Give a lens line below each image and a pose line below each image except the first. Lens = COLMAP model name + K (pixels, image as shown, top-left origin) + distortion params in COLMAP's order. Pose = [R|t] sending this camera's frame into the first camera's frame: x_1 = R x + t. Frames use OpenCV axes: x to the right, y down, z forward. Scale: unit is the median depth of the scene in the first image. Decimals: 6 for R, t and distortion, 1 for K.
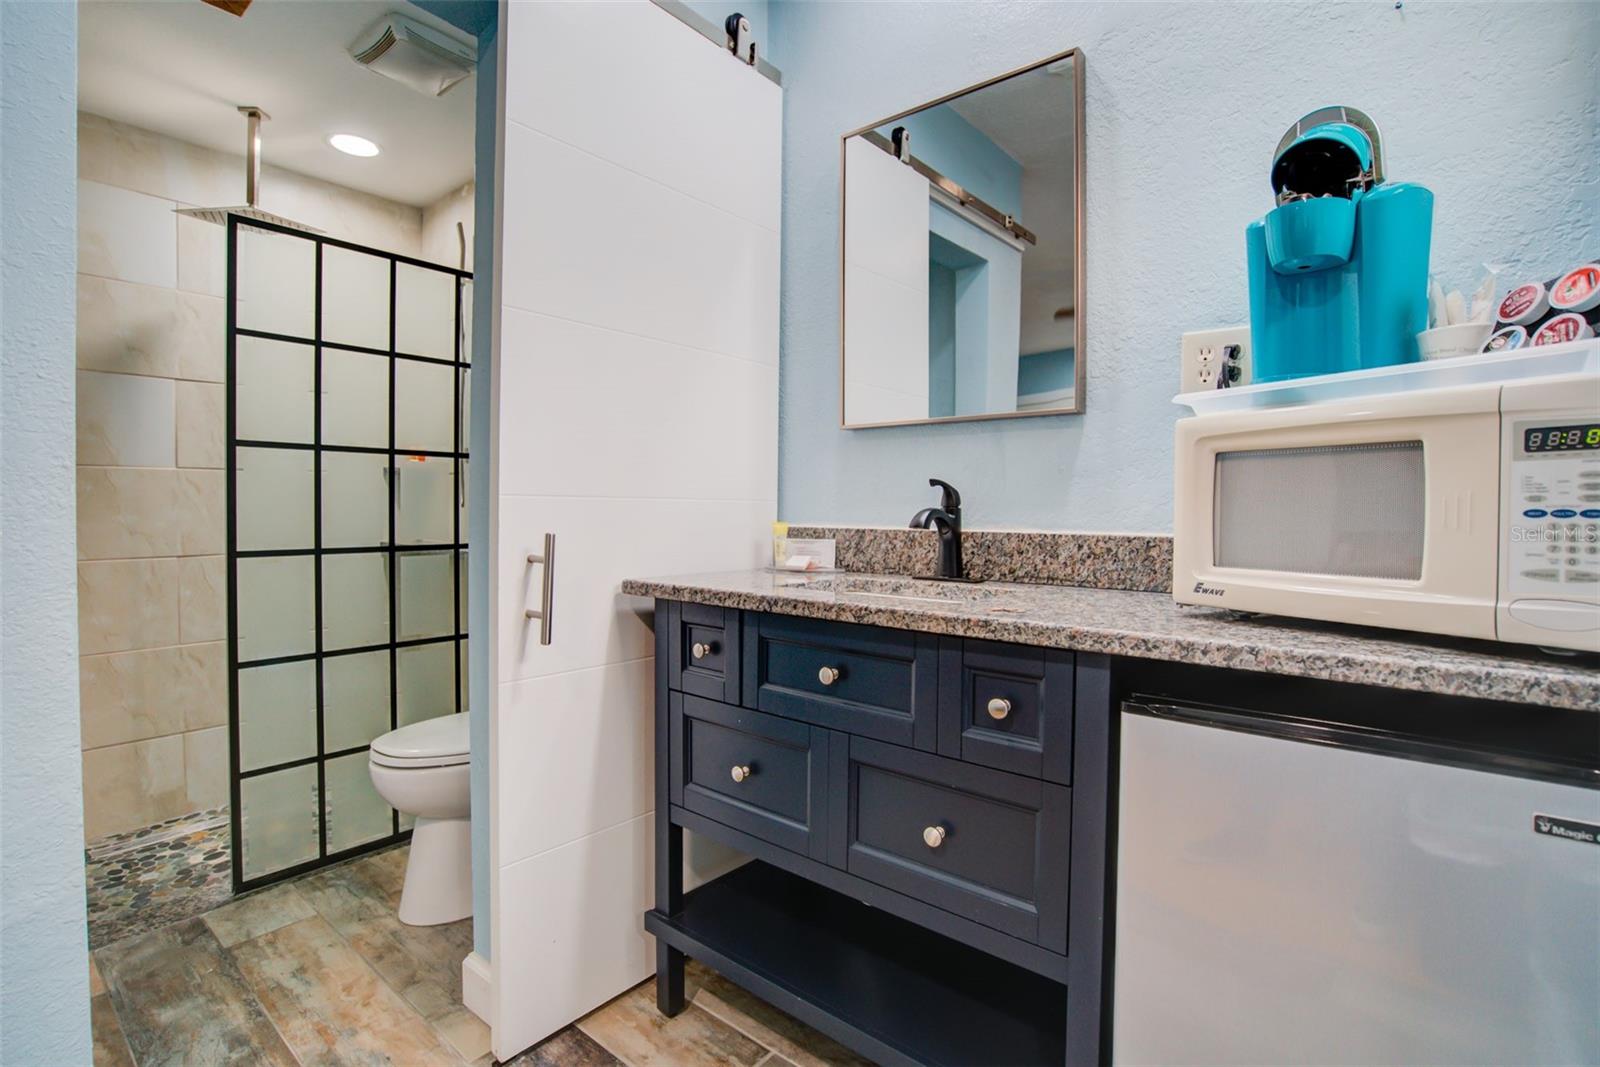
lens RADIAL K [[769.6, 0, 797.6], [0, 769.6, 520.1], [0, 0, 1]] dist [-0.048197, 0.000412]
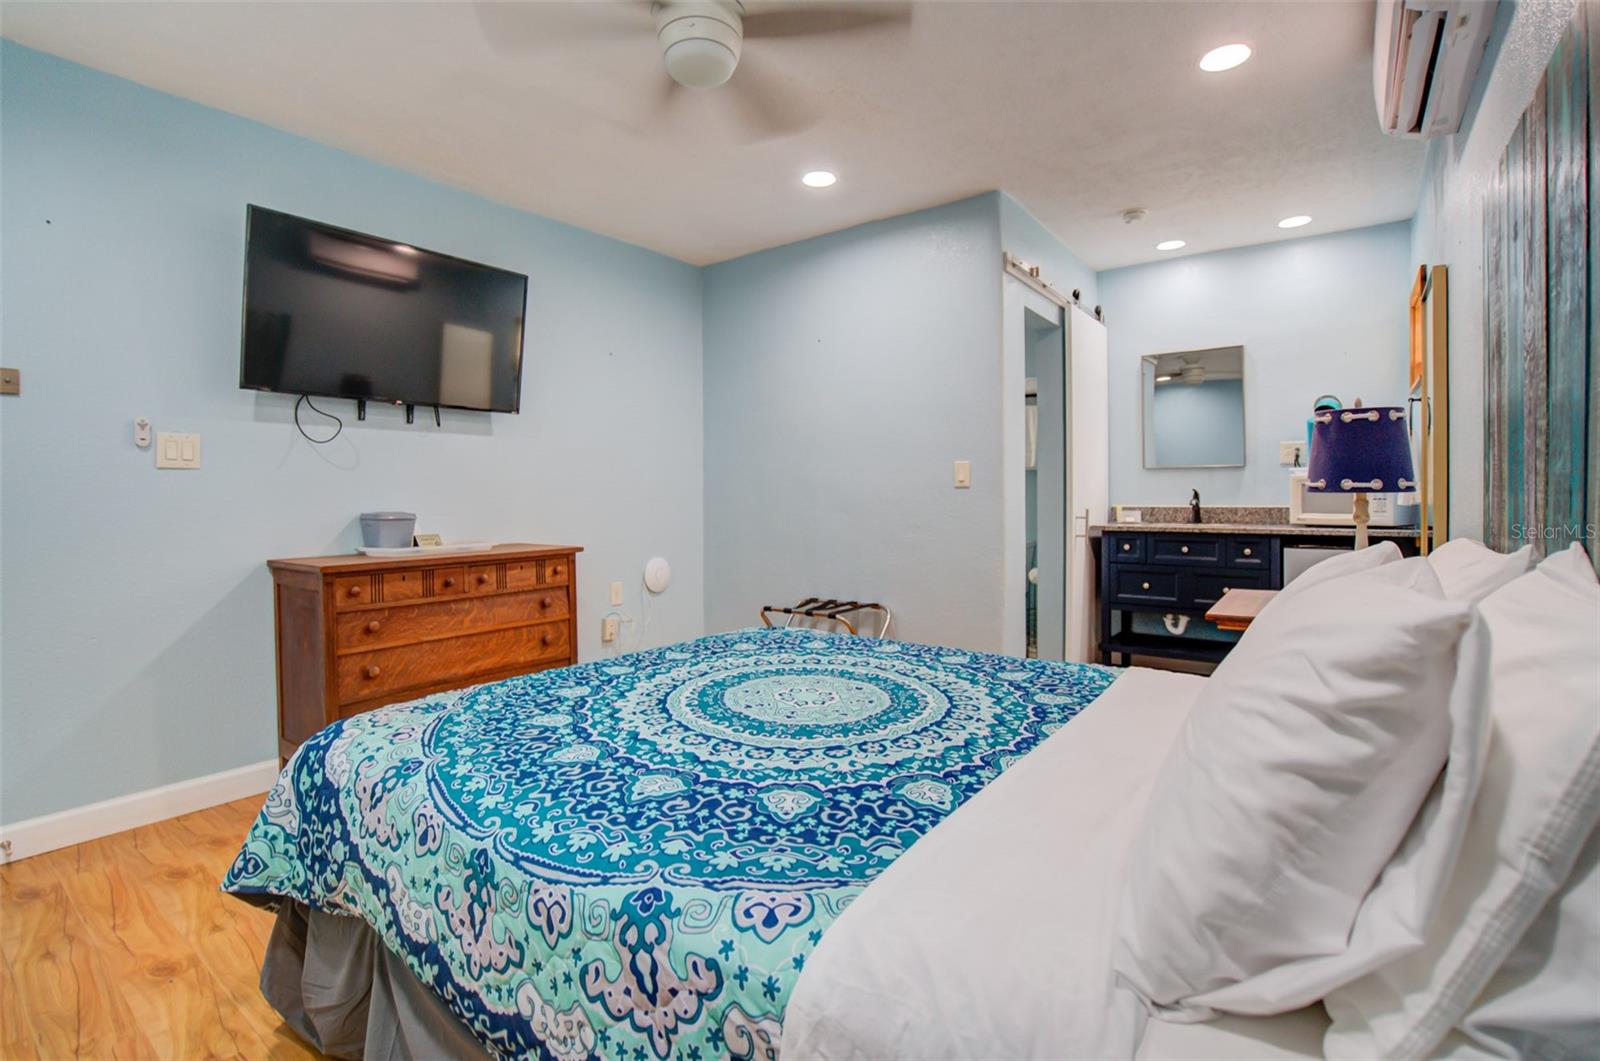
lens RADIAL K [[734.0, 0, 800.0], [0, 734.0, 530.5], [0, 0, 1]] dist [-0.041520, 0.000060]
pose [[0.998232, -0.016159, 0.057192, -1.671344], [0.014489, 0.999460, 0.029485, 0.001803], [-0.057638, -0.028605, 0.997928, -1.896831]]
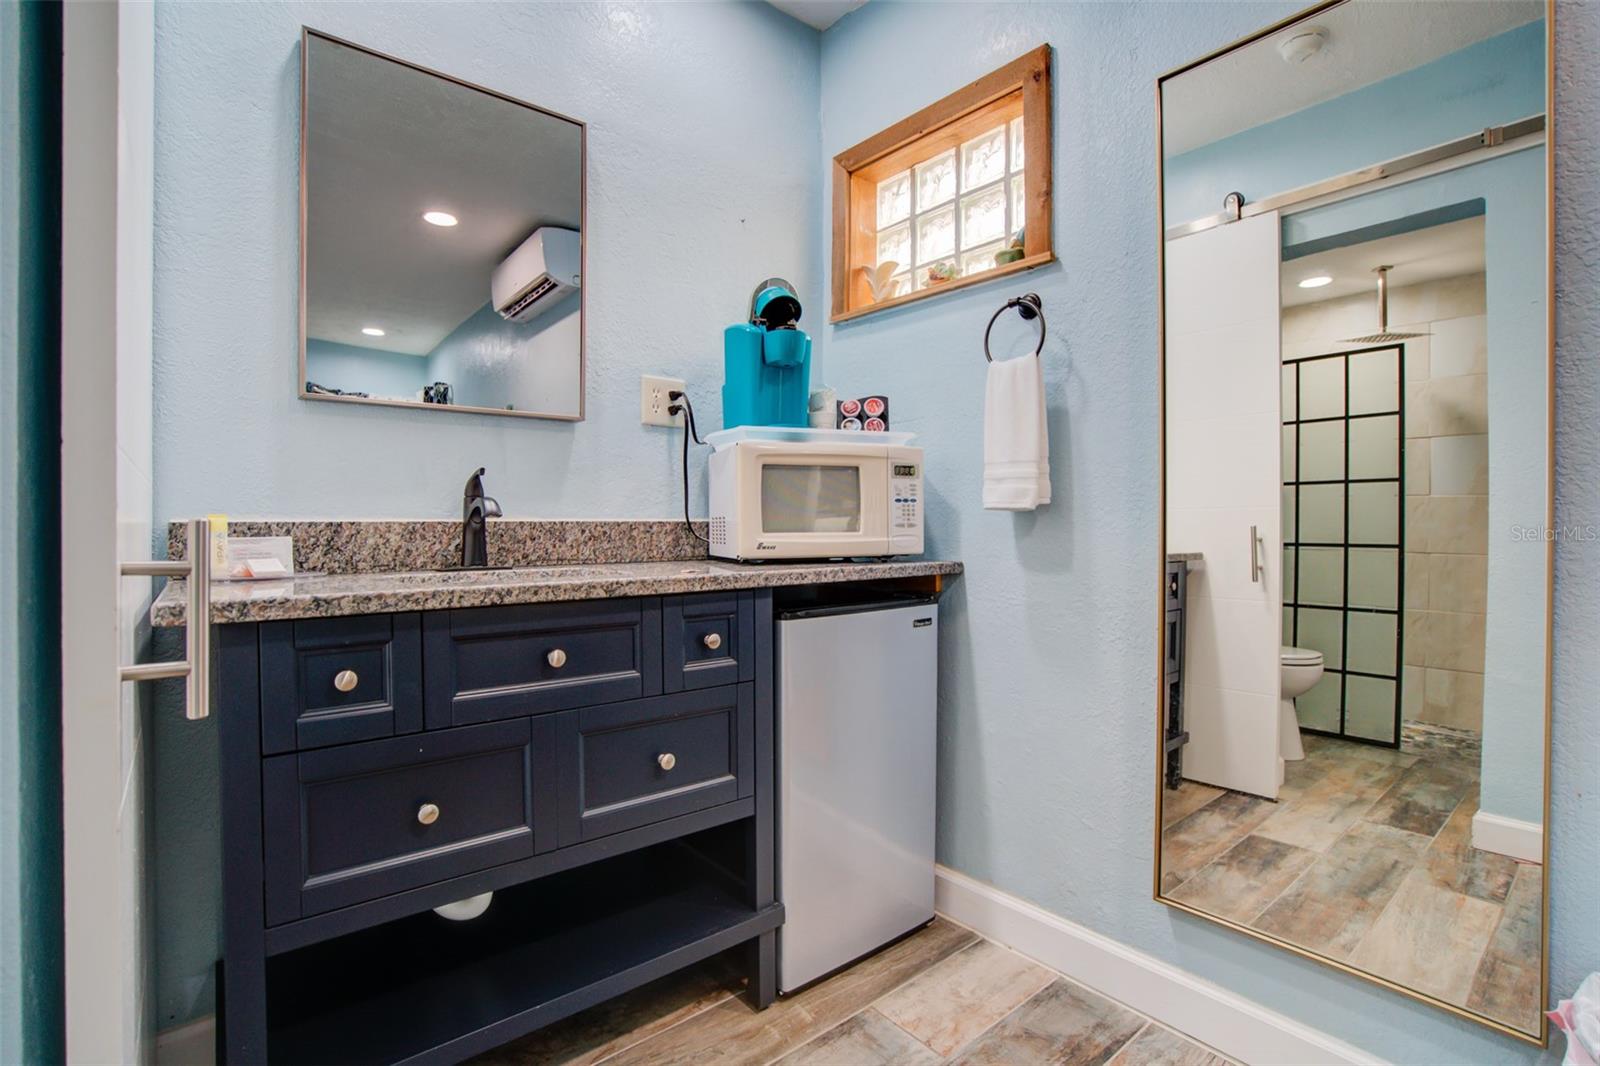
lens RADIAL K [[769.6, 0, 797.6], [0, 769.6, 519.6], [0, 0, 1]] dist [-0.048197, 0.000412]
pose [[0.169462, -0.001211, 0.985536, -0.818701], [0.021938, 0.999756, -0.002543, 0.028079], [-0.985293, 0.022051, 0.169447, 0.473424]]
